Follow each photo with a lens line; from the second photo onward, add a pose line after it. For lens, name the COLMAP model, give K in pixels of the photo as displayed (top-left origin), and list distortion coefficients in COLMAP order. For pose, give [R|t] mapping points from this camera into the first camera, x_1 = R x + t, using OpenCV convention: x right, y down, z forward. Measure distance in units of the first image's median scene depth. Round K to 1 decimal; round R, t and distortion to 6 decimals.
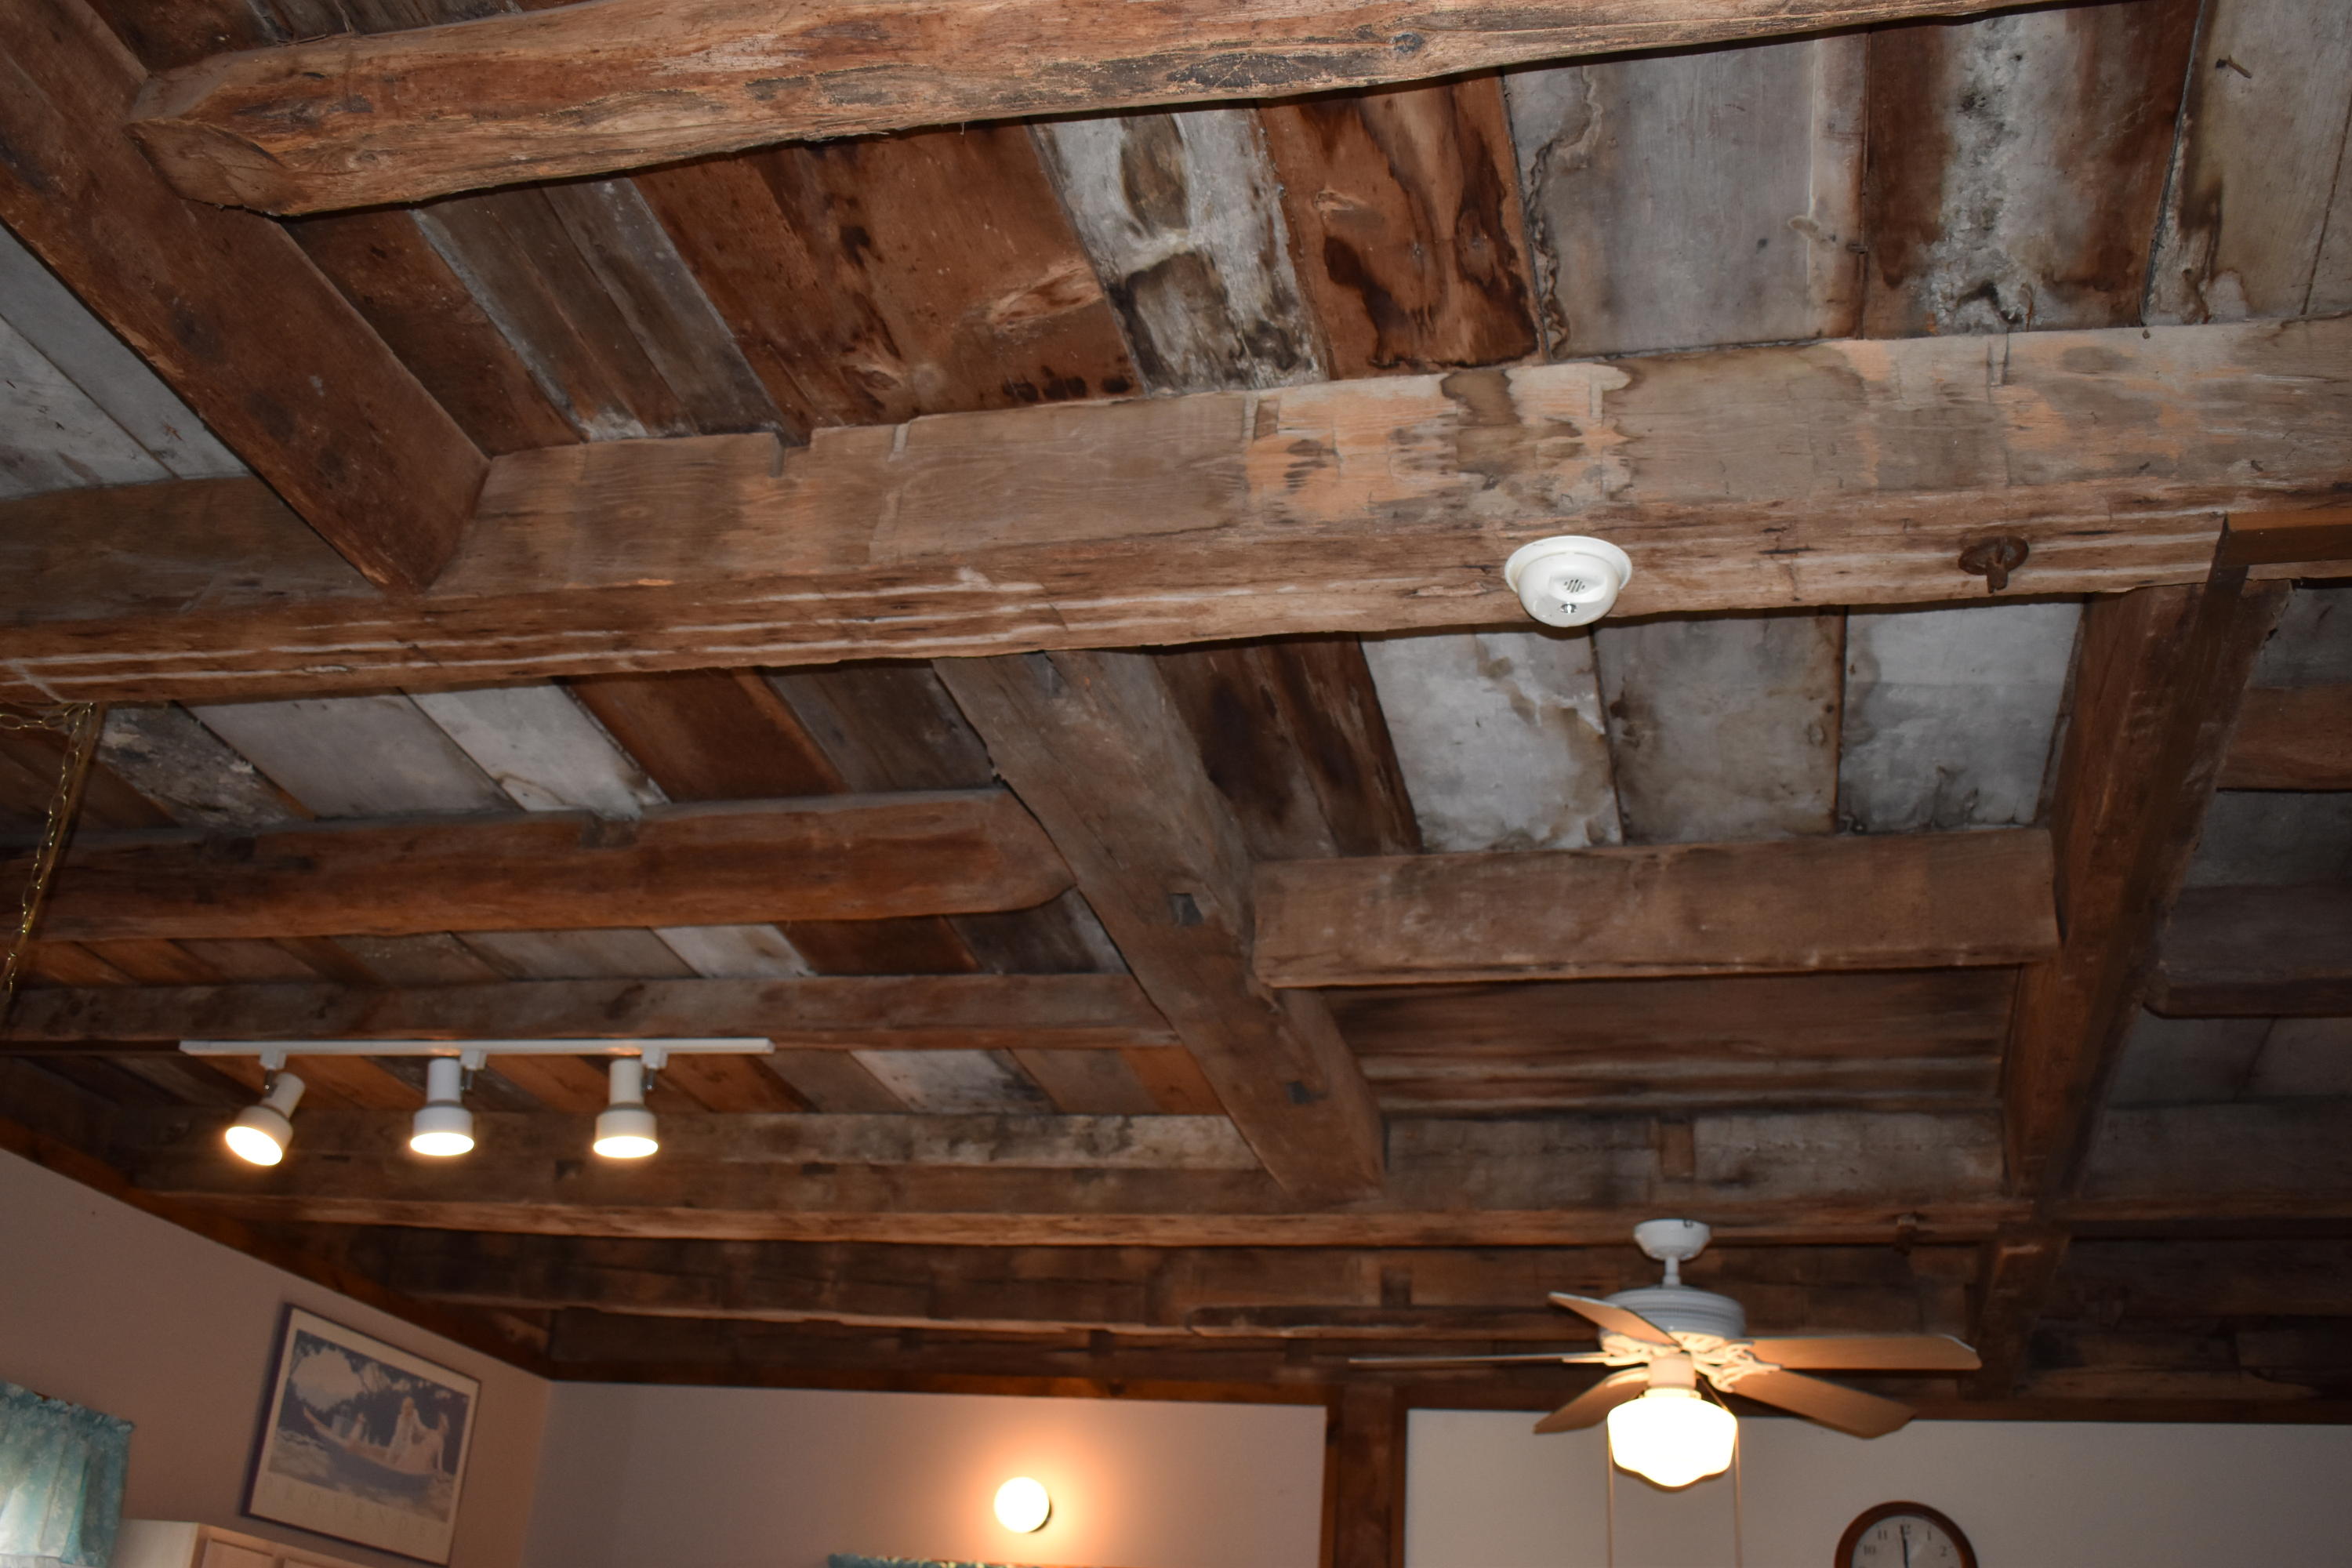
lens RADIAL K [[2329.8, 0, 1176.0], [0, 2329.8, 784.0], [0, 0, 1]] dist [-0.089928, 0.017918]
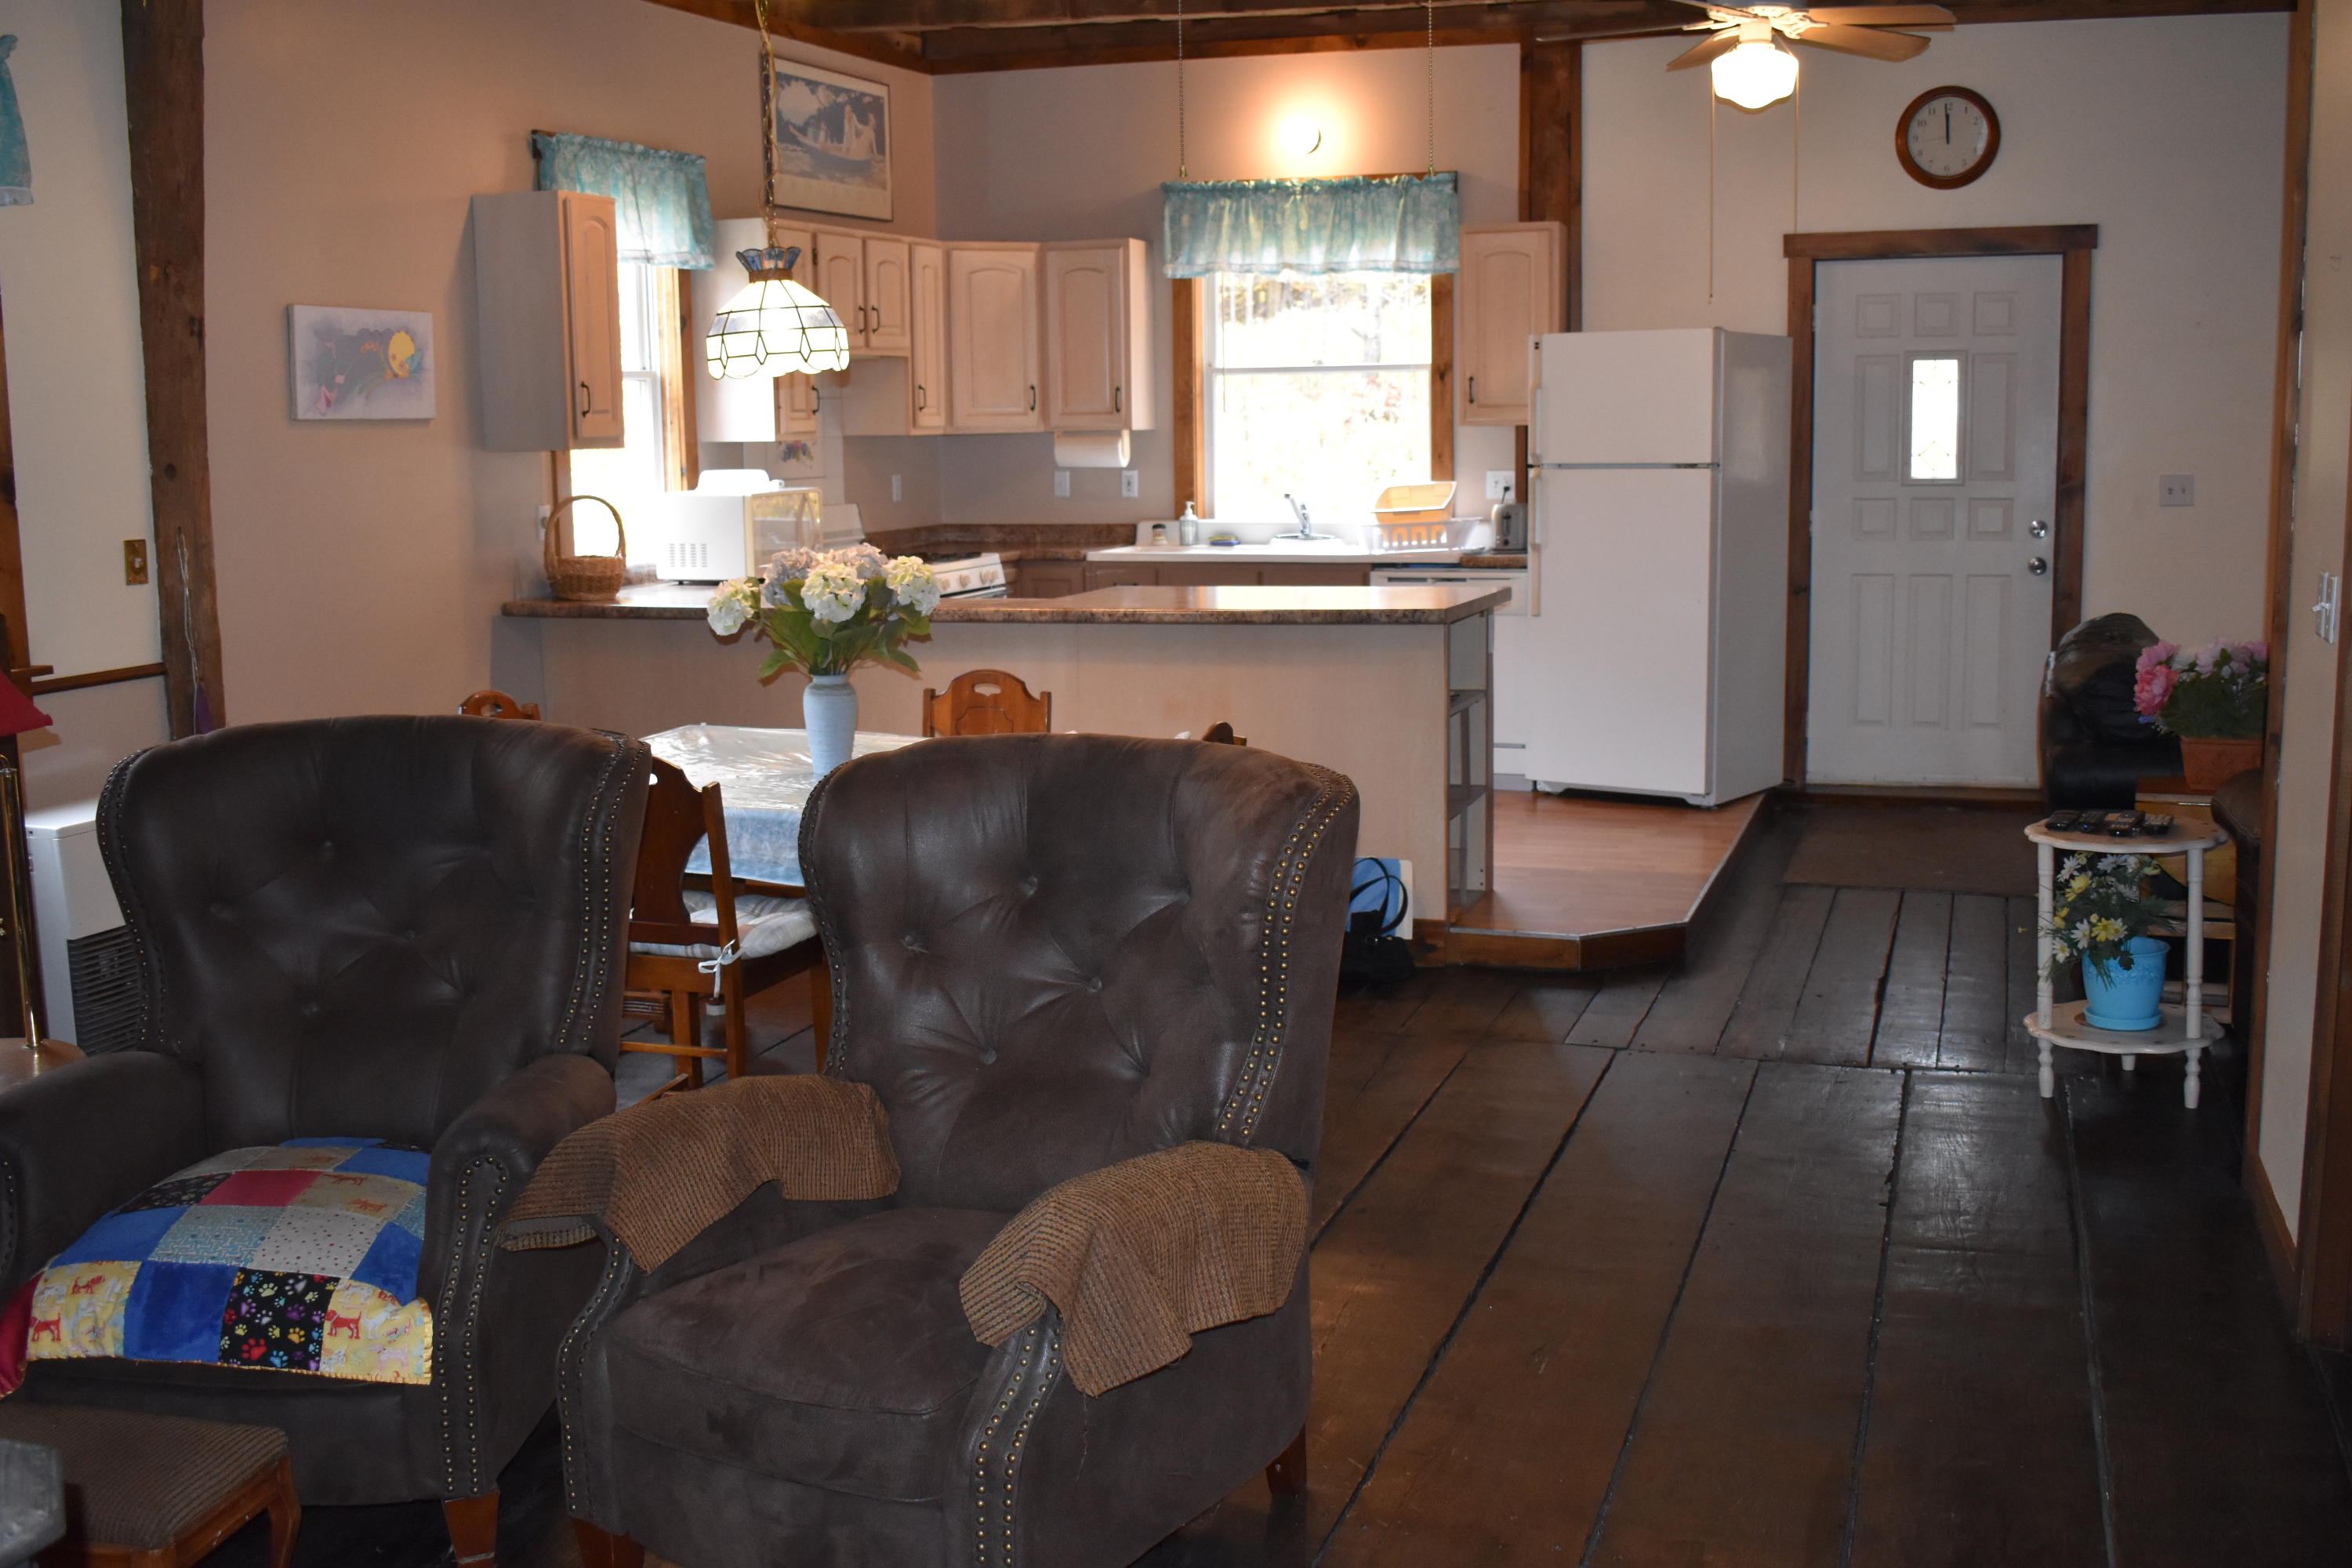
lens RADIAL K [[2329.8, 0, 1176.0], [0, 2329.8, 784.0], [0, 0, 1]] dist [-0.089928, 0.017918]
pose [[0.992912, -0.065275, -0.099317, -0.030107], [0.110080, 0.820133, 0.561484, -0.159721], [0.044803, -0.568438, 0.821506, -0.371276]]
